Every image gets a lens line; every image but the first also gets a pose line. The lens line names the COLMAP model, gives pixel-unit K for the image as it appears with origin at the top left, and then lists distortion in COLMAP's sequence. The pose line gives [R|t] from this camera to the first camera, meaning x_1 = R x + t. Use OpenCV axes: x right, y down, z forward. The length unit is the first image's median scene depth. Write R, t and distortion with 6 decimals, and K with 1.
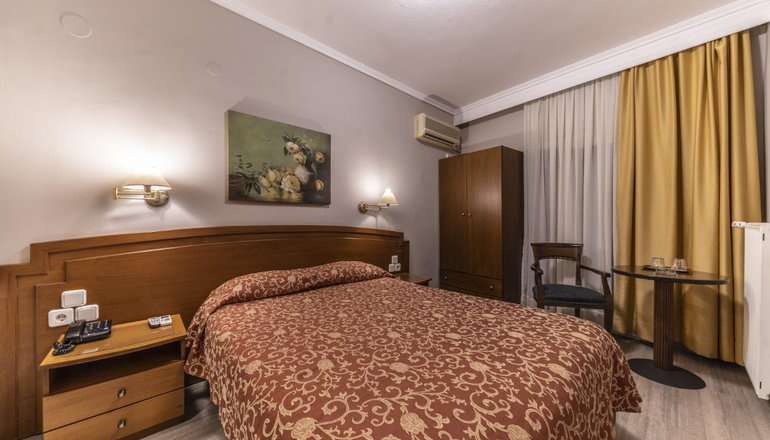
lens RADIAL K [[268.3, 0, 386.3], [0, 268.3, 222.7], [0, 0, 1]] dist [-0.008472, 0.000494]
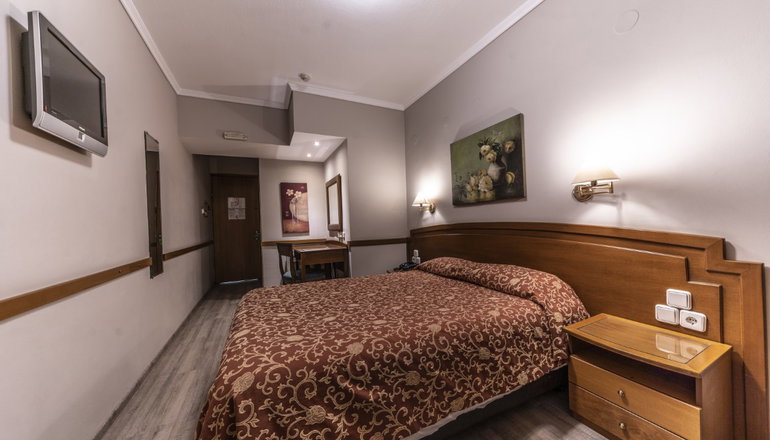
lens RADIAL K [[268.3, 0, 394.0], [0, 268.3, 221.7], [0, 0, 1]] dist [-0.008472, 0.000494]
pose [[-0.265699, 0.011347, -0.963989, 0.775927], [0.037605, 0.999292, 0.001397, -0.007570], [0.963322, -0.035880, -0.265938, 0.914570]]
